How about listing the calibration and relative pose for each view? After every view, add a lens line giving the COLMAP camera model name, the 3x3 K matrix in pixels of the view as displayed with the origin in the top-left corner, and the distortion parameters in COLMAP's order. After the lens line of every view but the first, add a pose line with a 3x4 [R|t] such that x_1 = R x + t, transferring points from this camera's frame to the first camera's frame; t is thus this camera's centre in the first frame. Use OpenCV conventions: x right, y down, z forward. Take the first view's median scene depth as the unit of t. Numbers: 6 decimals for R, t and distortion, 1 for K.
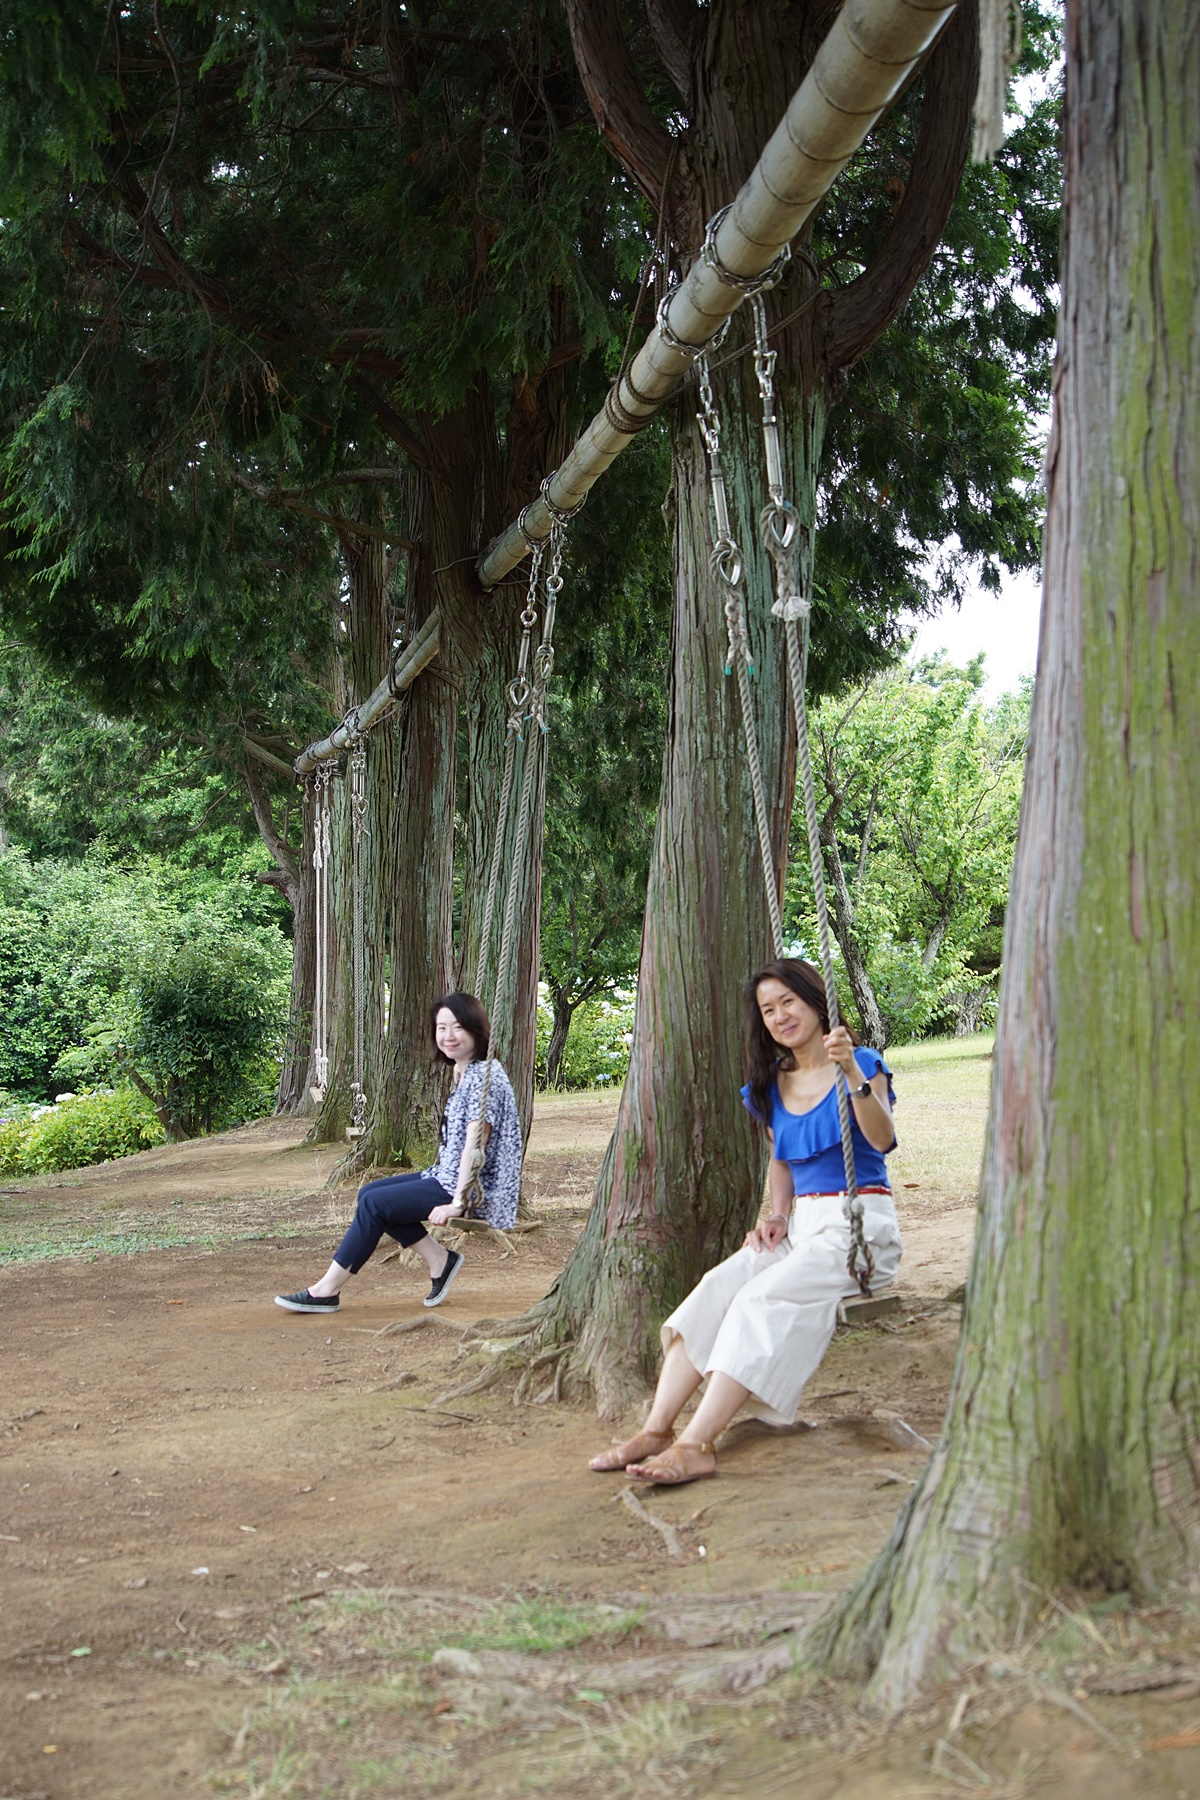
lens RADIAL K [[2352.3, 0, 614.4], [0, 2352.3, 903.2], [0, 0, 1]] dist [0.013522, 0.000000]
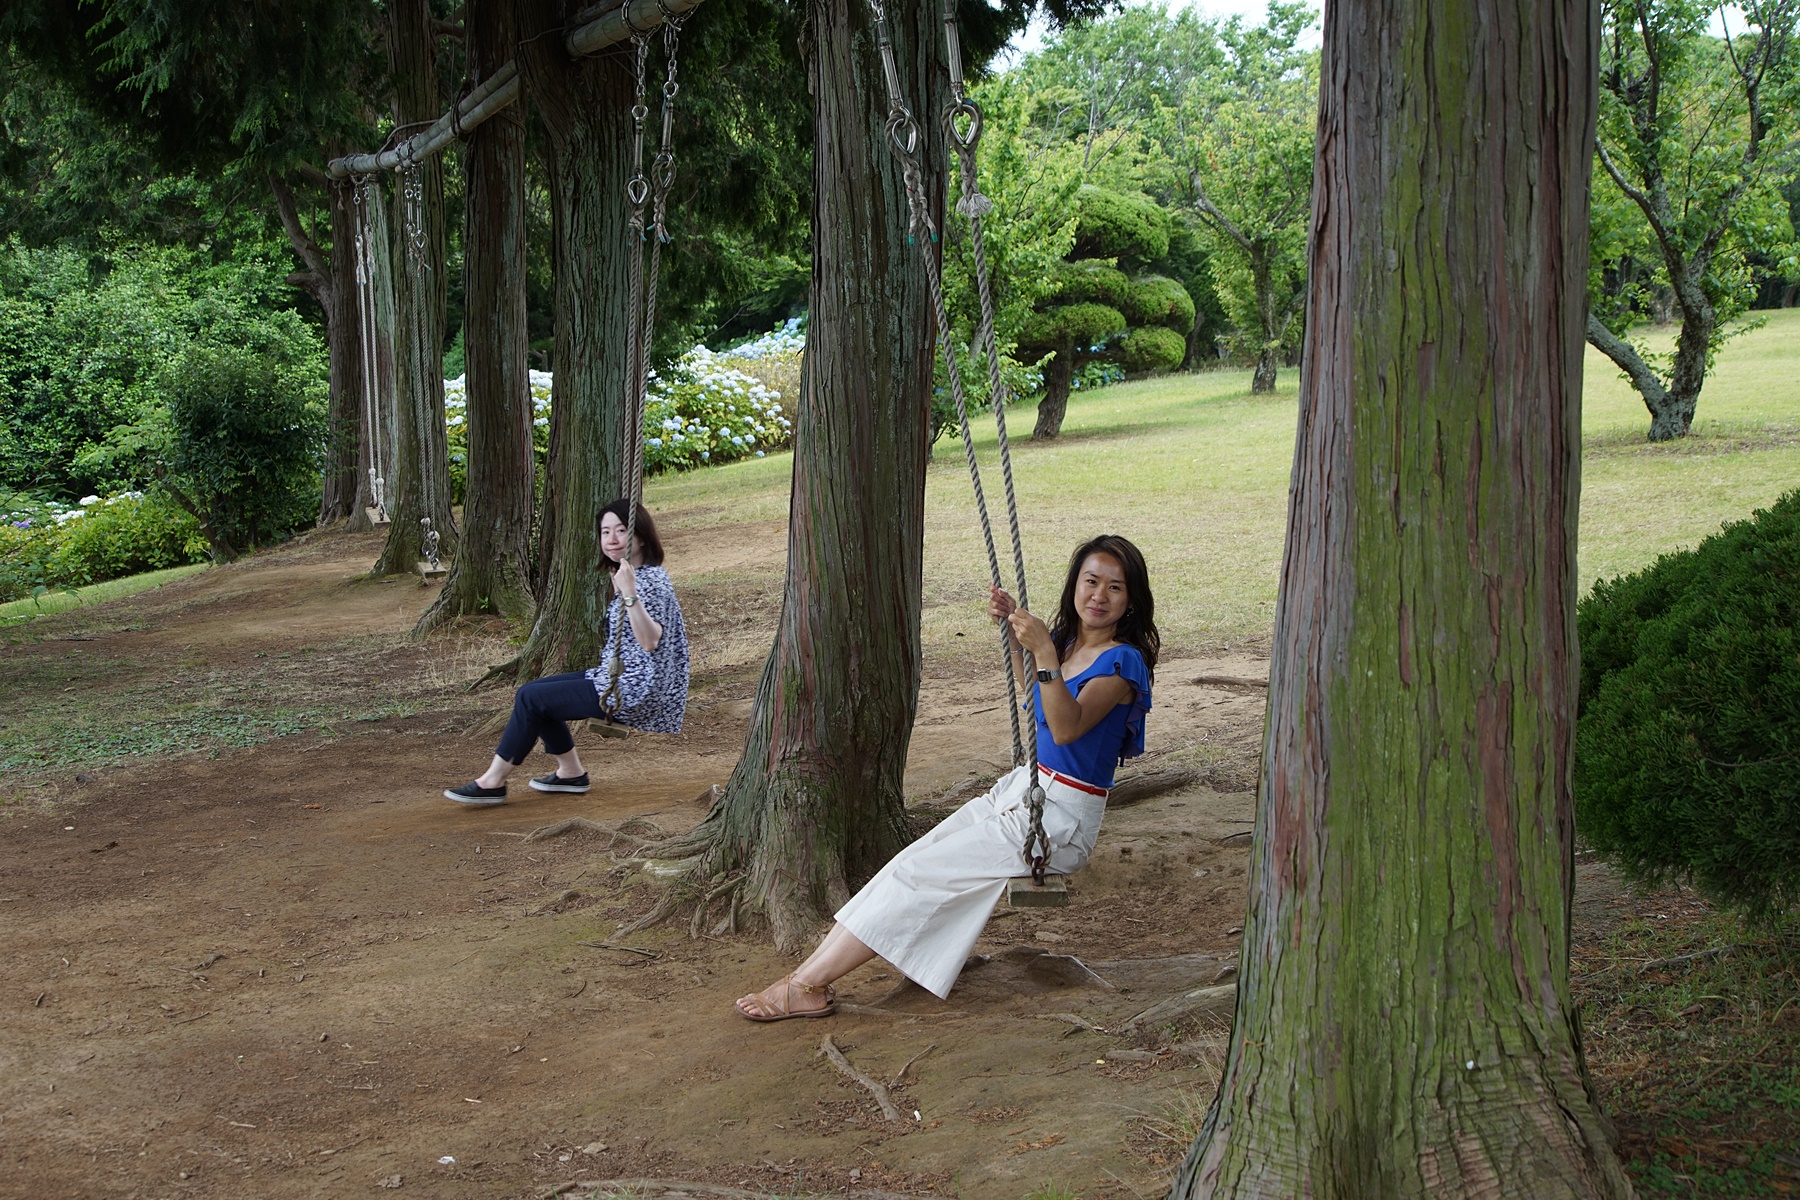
lens RADIAL K [[2352.3, 0, 890.1], [0, 2352.3, 606.0], [0, 0, 1]] dist [0.013522, 0.000000]
pose [[0.993494, -0.036262, 0.107955, -0.061460], [0.019612, 0.988267, 0.151474, -0.088350], [-0.112181, -0.148371, 0.982548, -0.019230]]
